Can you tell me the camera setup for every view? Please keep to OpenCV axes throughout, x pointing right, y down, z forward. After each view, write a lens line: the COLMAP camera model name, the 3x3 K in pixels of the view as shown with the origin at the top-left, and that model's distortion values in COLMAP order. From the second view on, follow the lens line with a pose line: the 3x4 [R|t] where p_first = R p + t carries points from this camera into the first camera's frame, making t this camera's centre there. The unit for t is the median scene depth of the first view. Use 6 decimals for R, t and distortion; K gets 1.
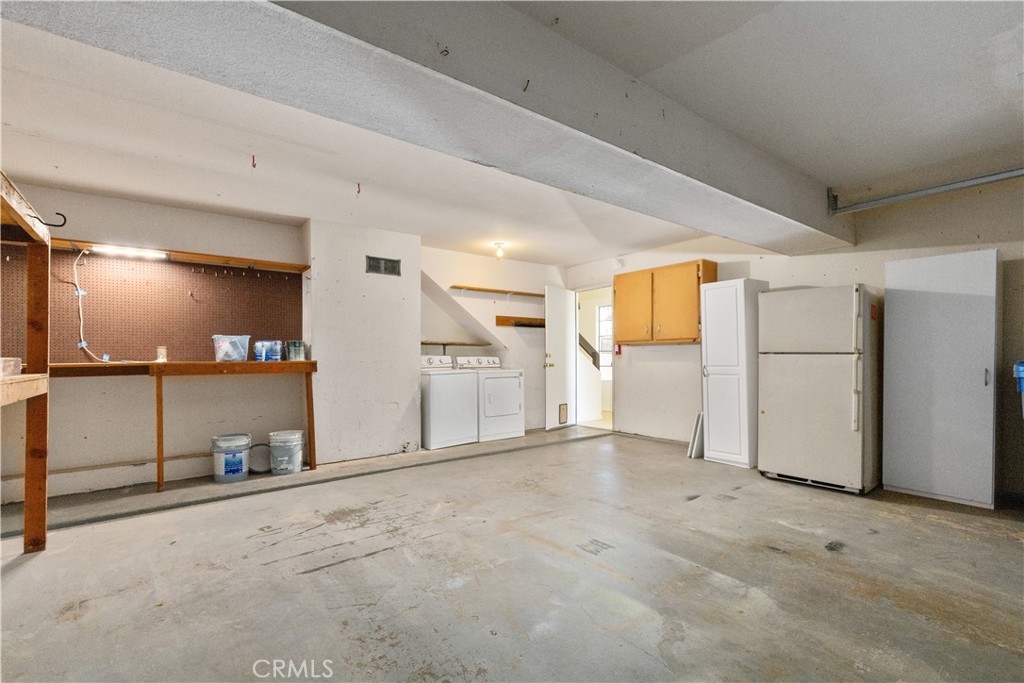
lens RADIAL K [[469.3, 0, 511.6], [0, 469.3, 348.8], [0, 0, 1]] dist [0.001599, 0.000341]
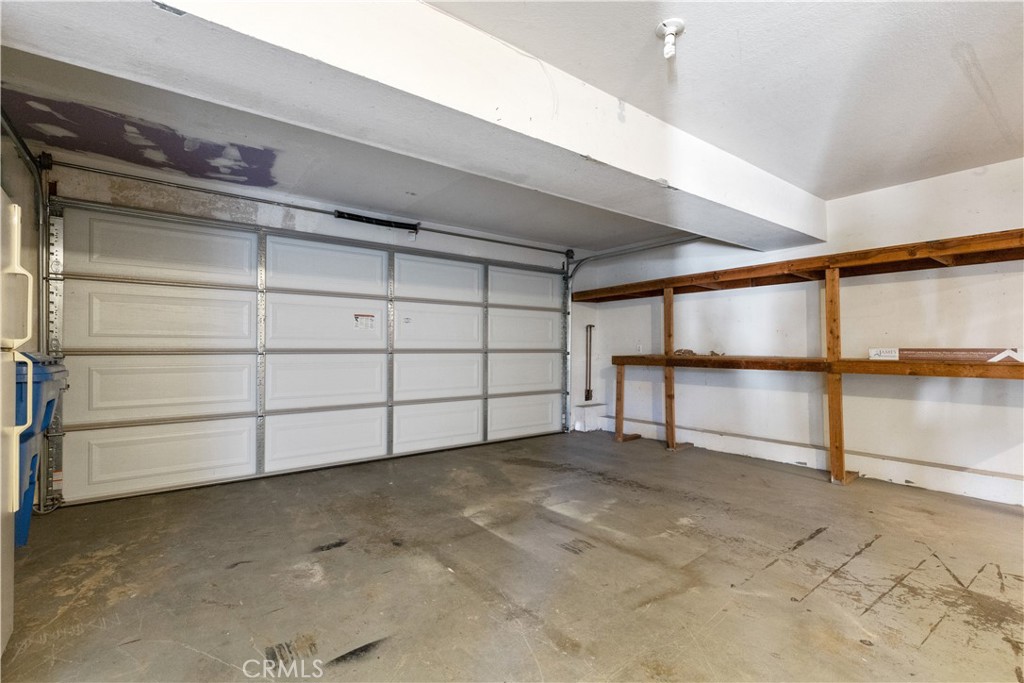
lens RADIAL K [[469.3, 0, 512.7], [0, 469.3, 345.1], [0, 0, 1]] dist [0.001599, 0.000341]
pose [[-0.999954, 0.008746, 0.004035, 0.281162], [0.008630, 0.999574, -0.027881, 0.031226], [-0.004278, -0.027845, -0.999603, 1.838592]]
